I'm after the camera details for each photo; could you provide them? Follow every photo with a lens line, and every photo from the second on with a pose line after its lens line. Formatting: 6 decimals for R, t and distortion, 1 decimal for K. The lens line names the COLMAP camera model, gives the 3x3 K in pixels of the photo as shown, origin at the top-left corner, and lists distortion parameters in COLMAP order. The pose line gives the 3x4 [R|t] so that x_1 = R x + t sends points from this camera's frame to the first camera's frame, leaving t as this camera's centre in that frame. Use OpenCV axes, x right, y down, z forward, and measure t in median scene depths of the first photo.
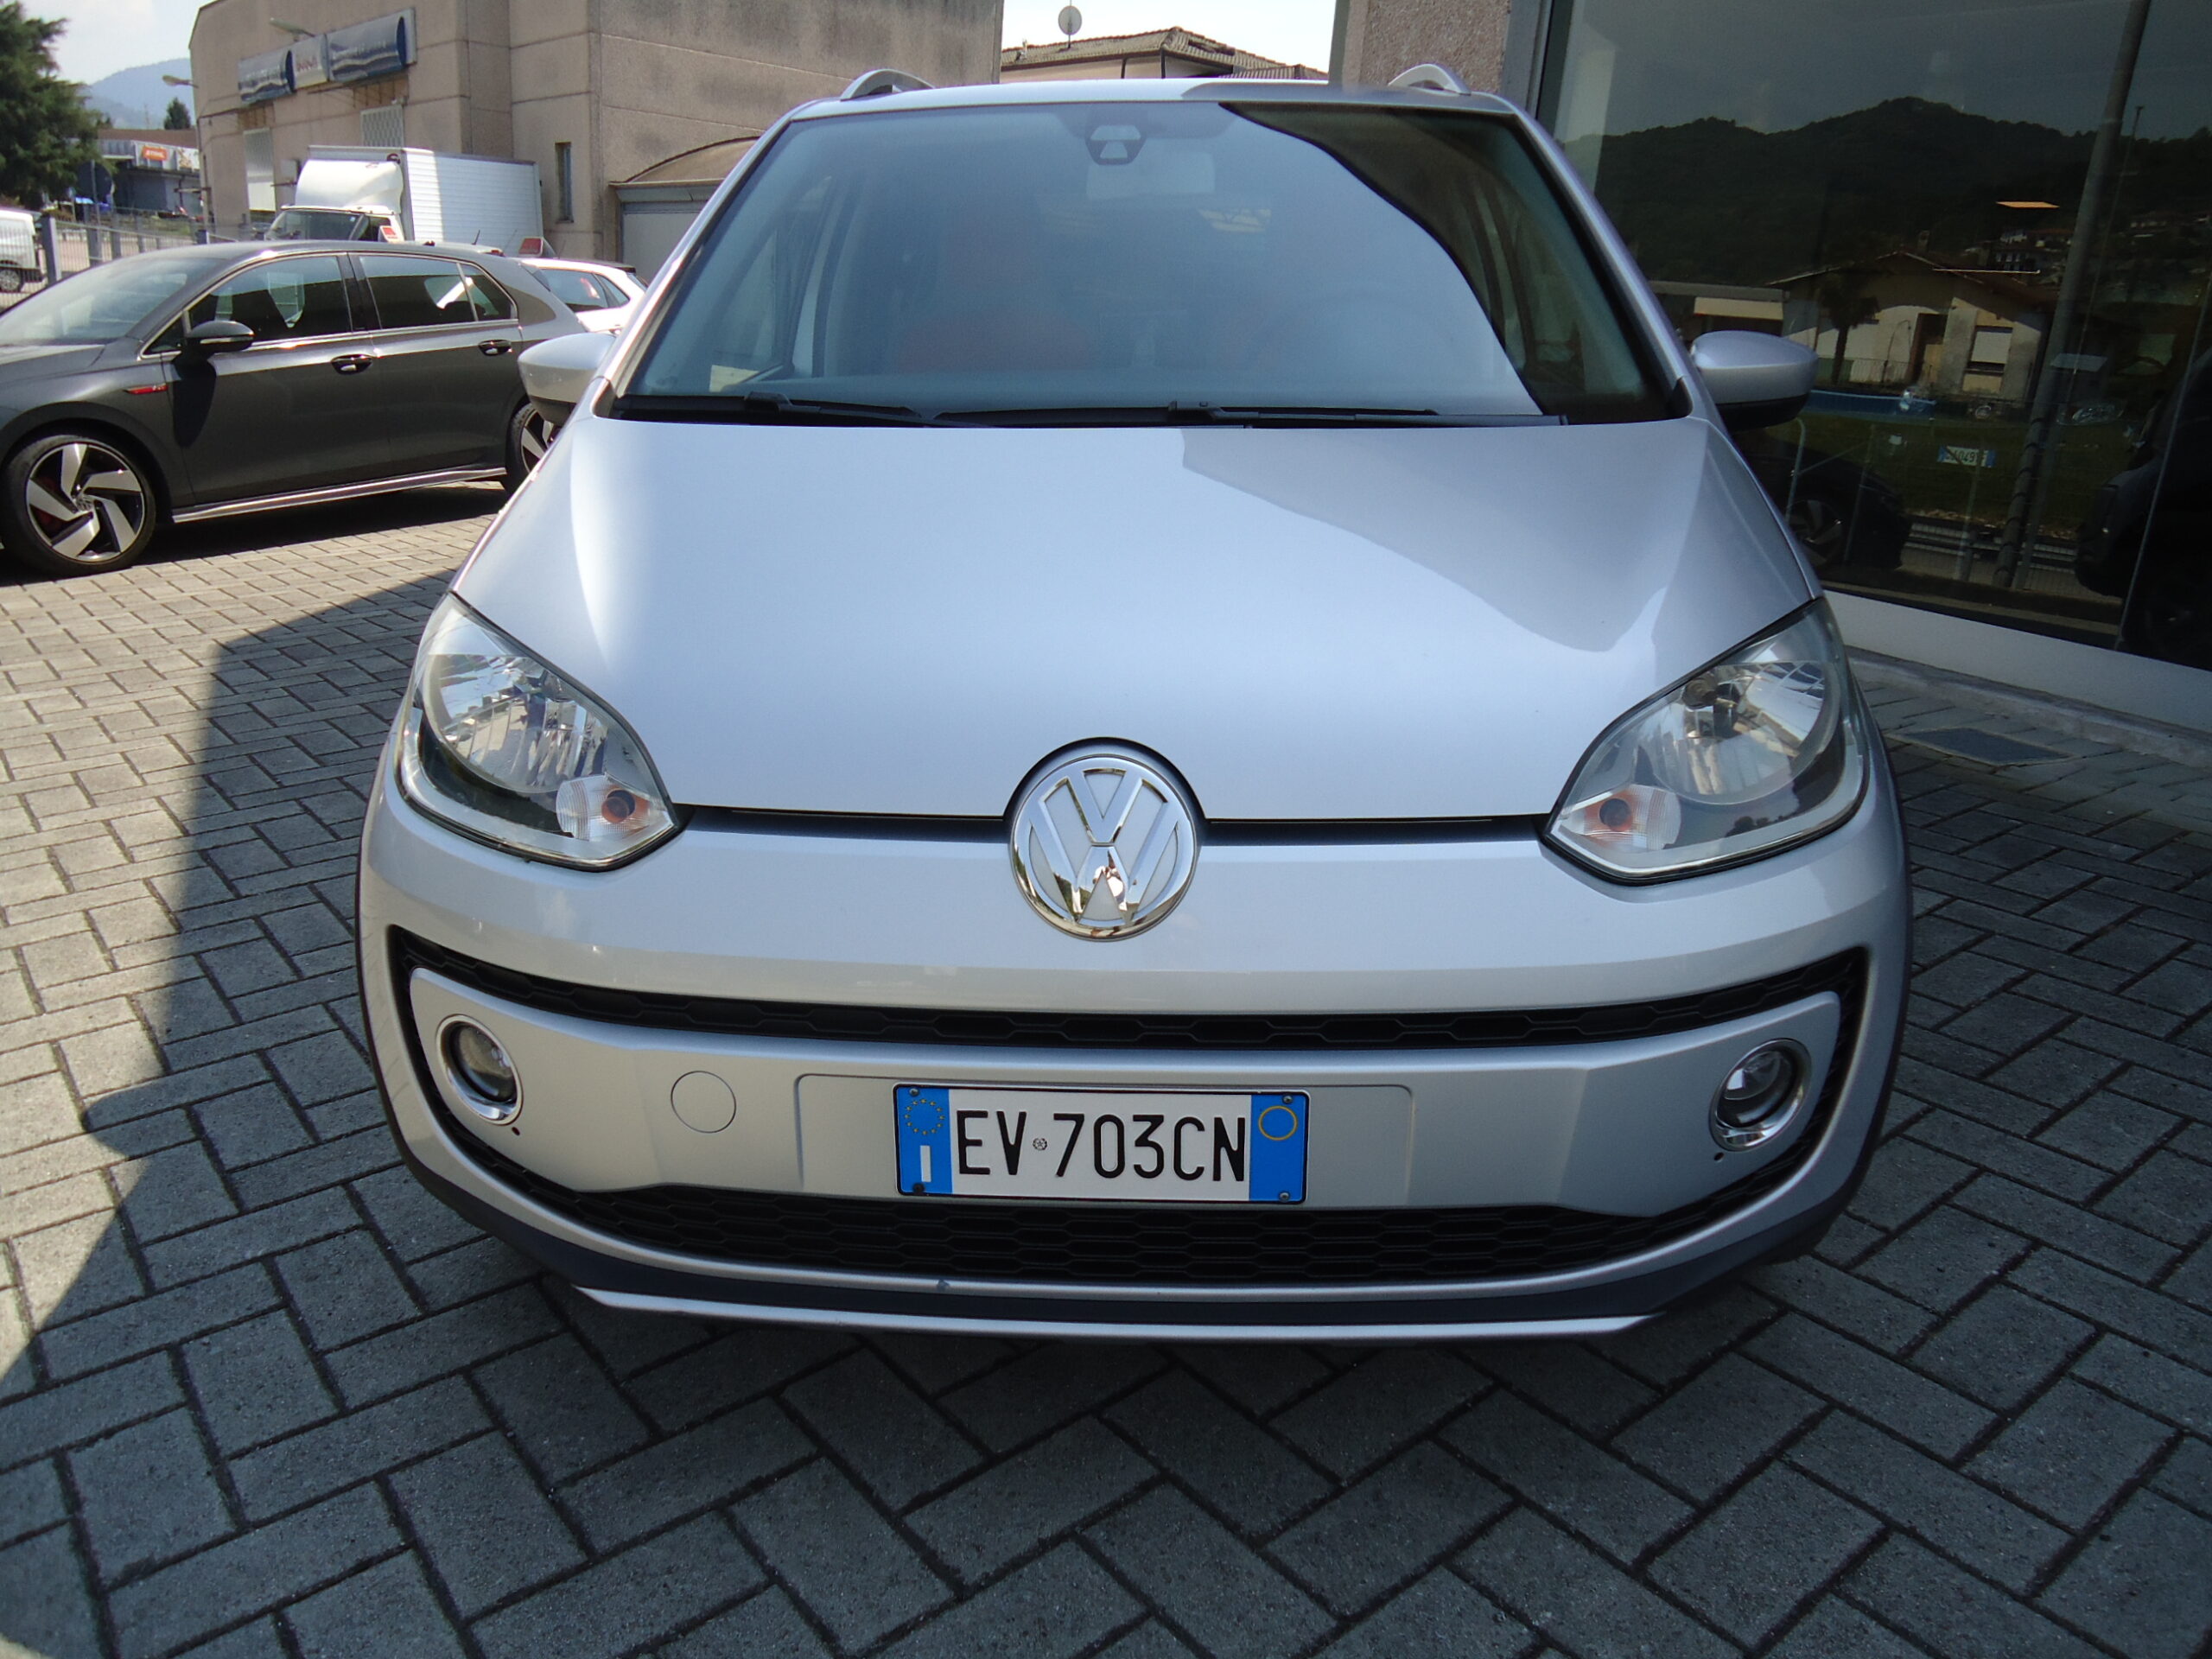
lens RADIAL K [[1612.4, 0, 1114.0], [0, 1612.4, 828.6], [0, 0, 1]] dist [-0.010621, 0.008601]
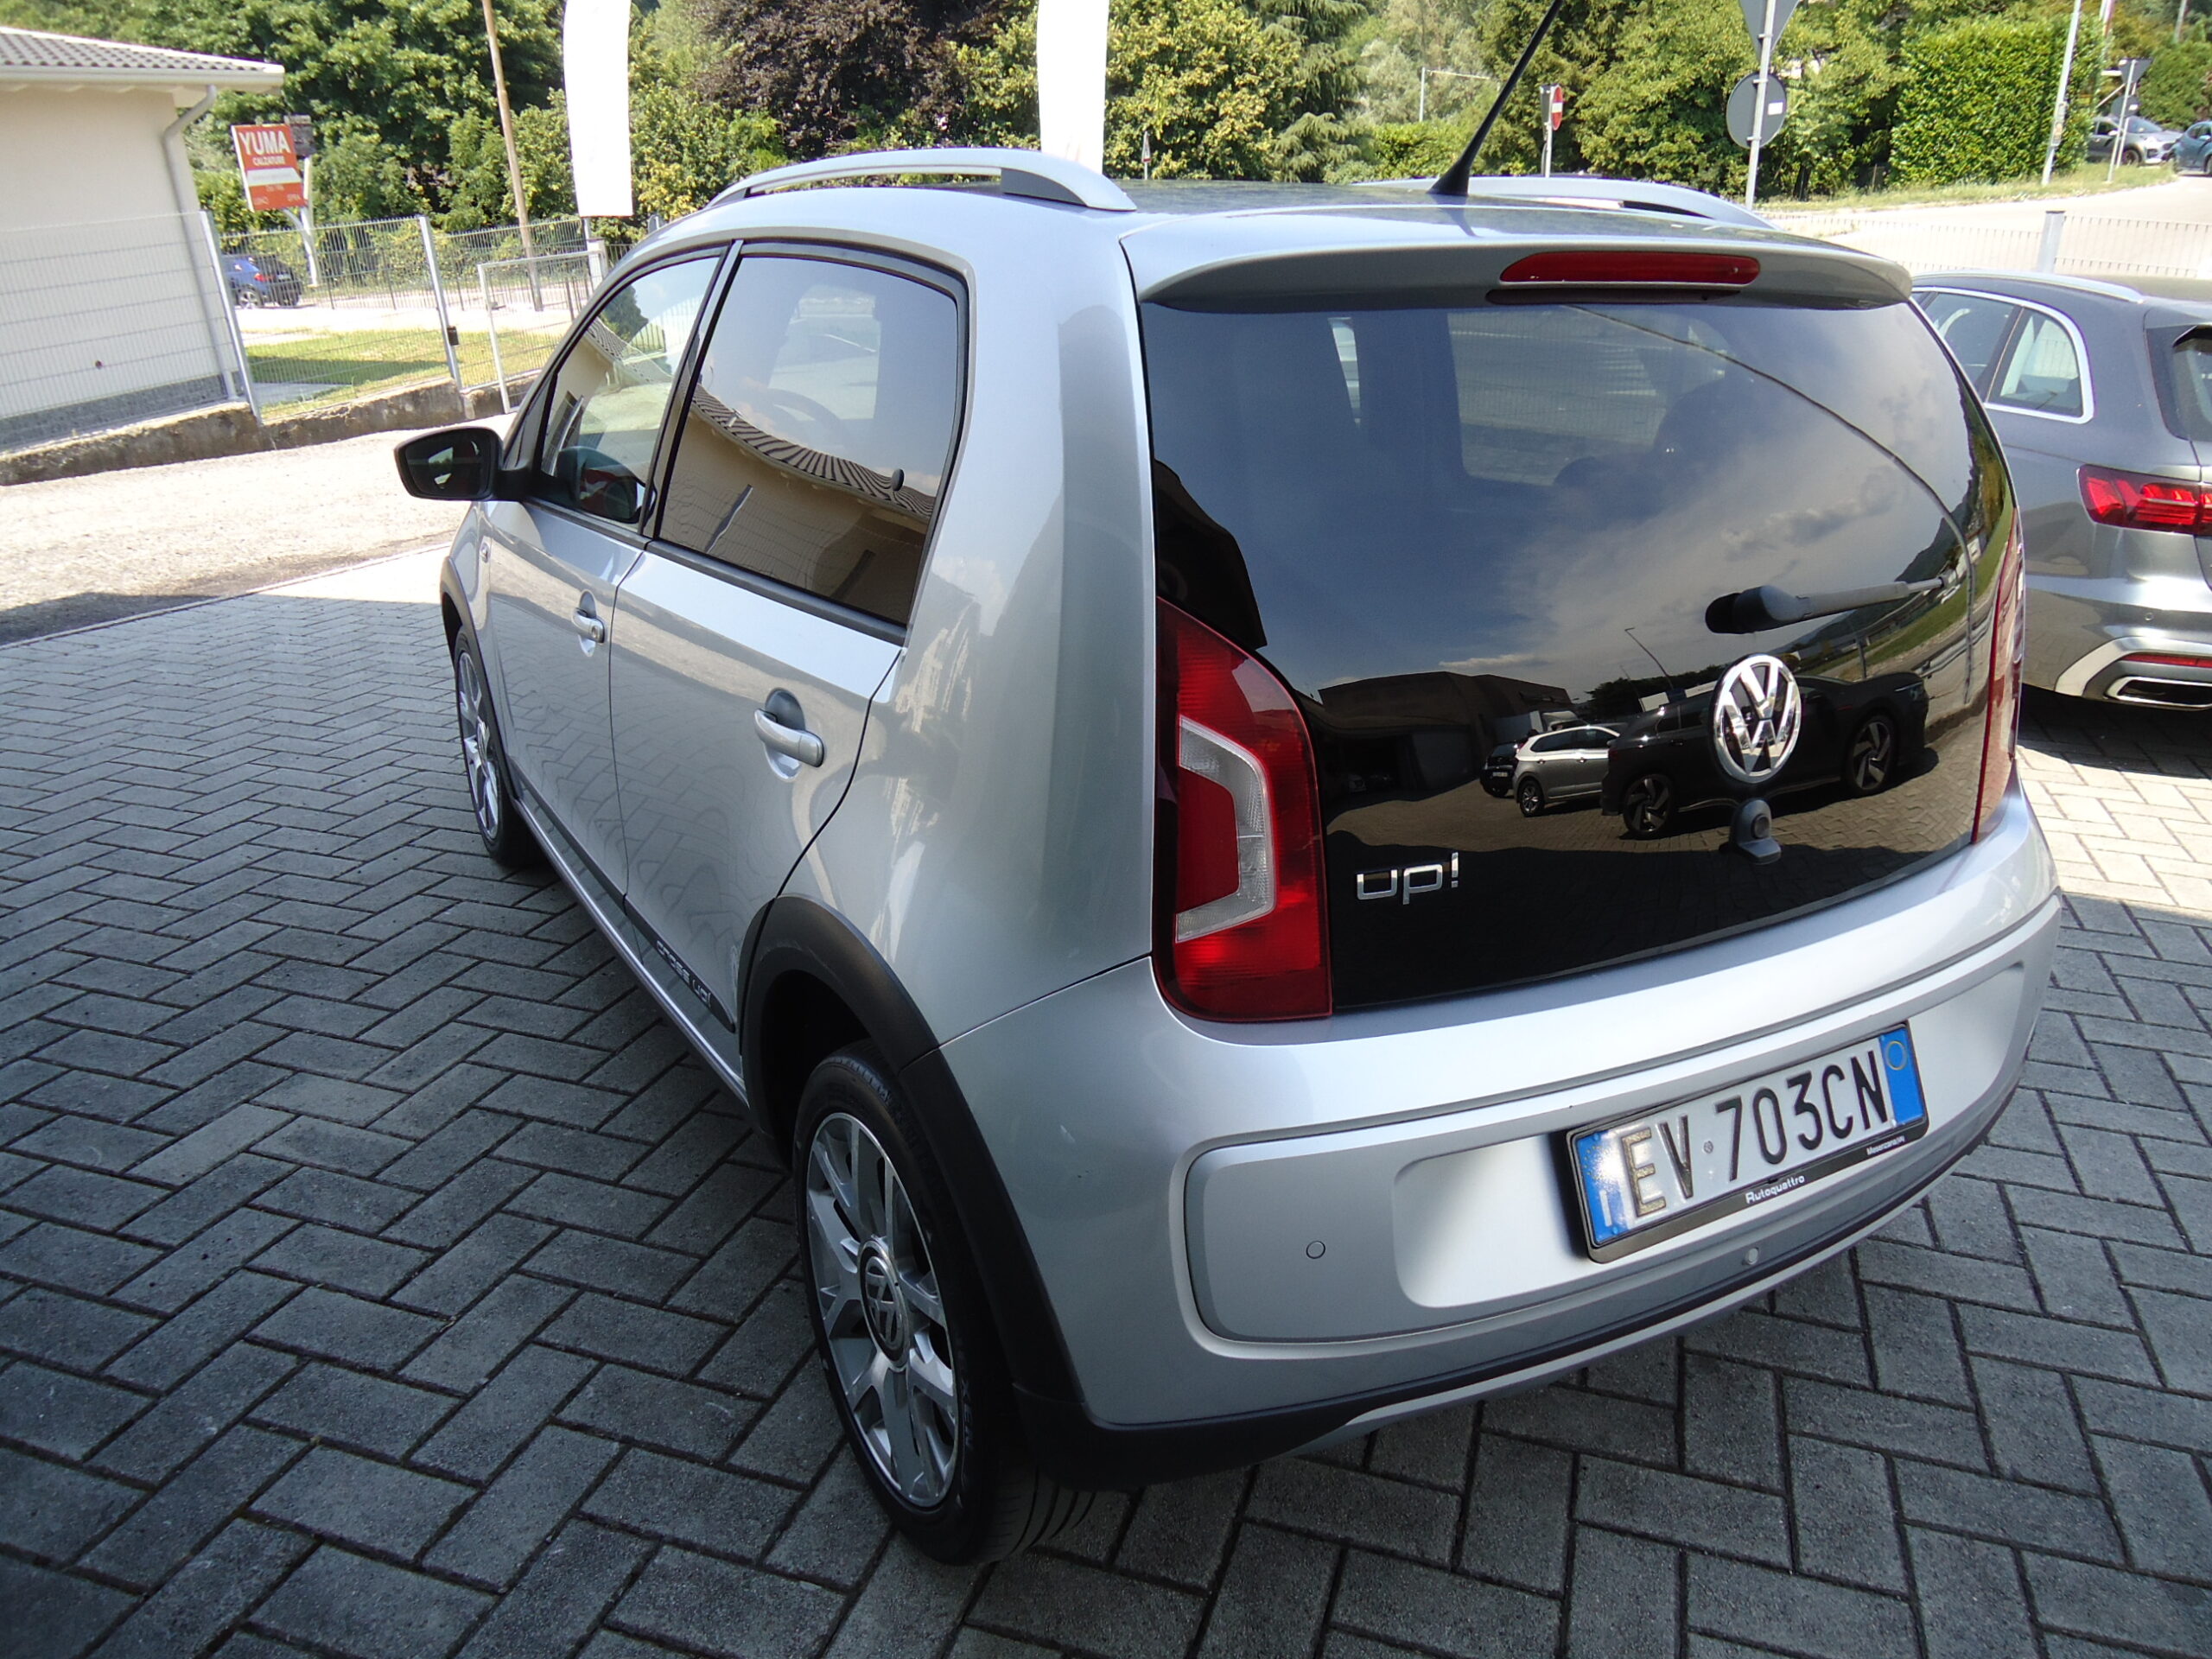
lens RADIAL K [[1620.7, 0, 1108.1], [0, 1620.7, 825.9], [0, 0, 1]] dist [-0.007655, 0.000975]
pose [[-0.844153, 0.169060, -0.508748, 0.055084], [-0.189089, 0.794094, 0.577633, -0.075015], [0.501648, 0.583810, -0.638369, 0.188862]]
